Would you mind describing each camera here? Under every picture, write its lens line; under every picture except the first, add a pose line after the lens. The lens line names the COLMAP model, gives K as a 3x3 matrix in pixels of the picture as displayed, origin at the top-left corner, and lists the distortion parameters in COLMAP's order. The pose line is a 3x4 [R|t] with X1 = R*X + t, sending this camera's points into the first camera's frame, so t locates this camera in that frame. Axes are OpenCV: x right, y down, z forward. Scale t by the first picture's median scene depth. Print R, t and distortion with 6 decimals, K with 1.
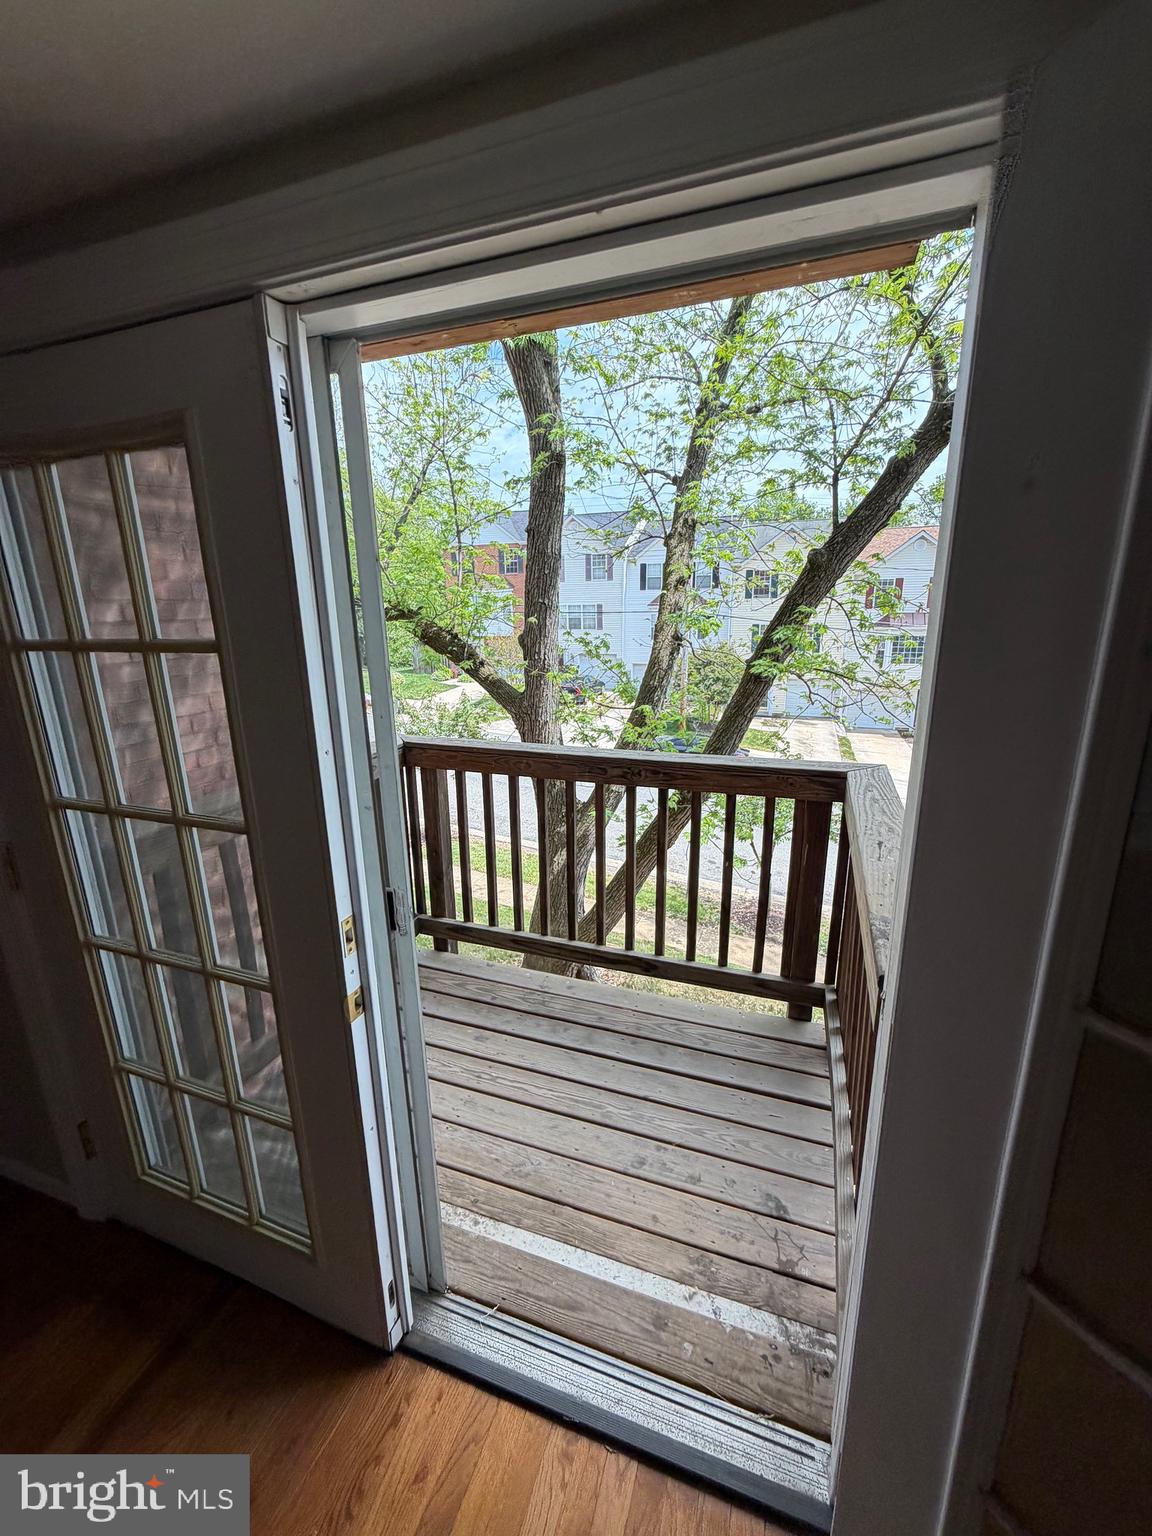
lens RADIAL K [[610.5, 0, 575.6], [0, 610.5, 763.9], [0, 0, 1]] dist [-0.000155, -0.000060]
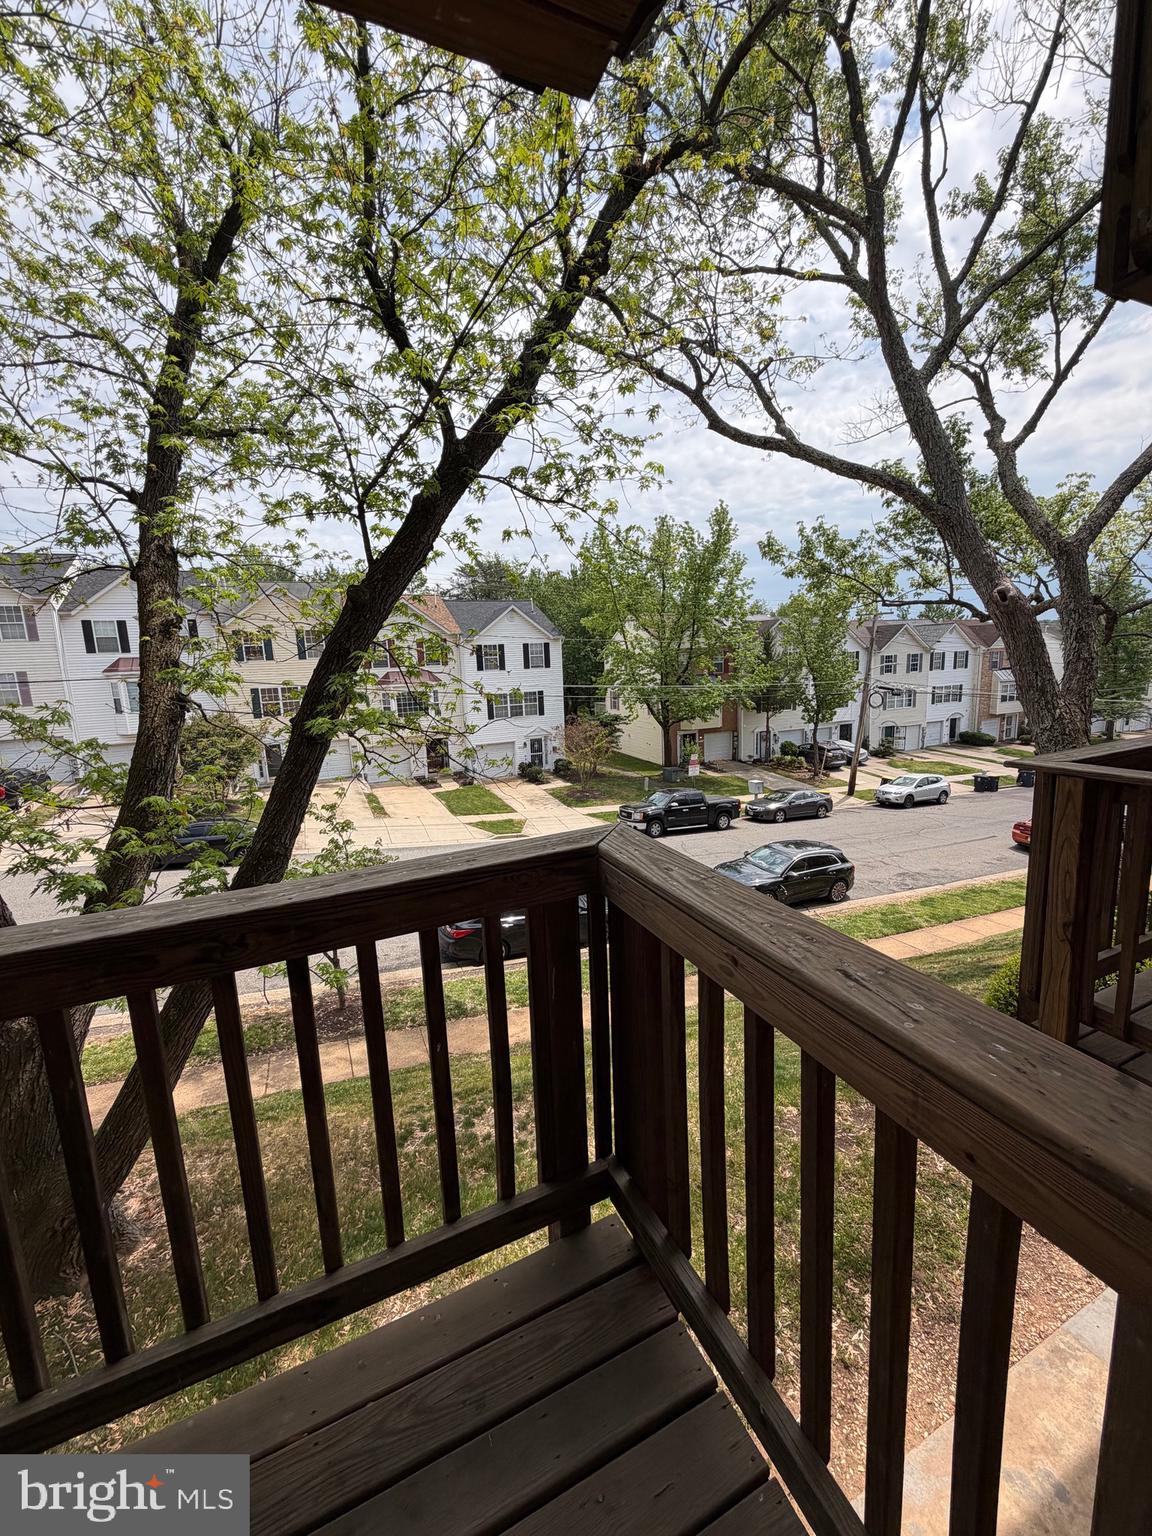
lens RADIAL K [[610.5, 0, 575.6], [0, 610.5, 763.9], [0, 0, 1]] dist [-0.000155, -0.000060]
pose [[0.717490, -0.132538, 0.683843, -0.005535], [0.200308, 0.979522, -0.020320, -0.022280], [-0.667146, 0.151559, 0.729346, 0.176504]]
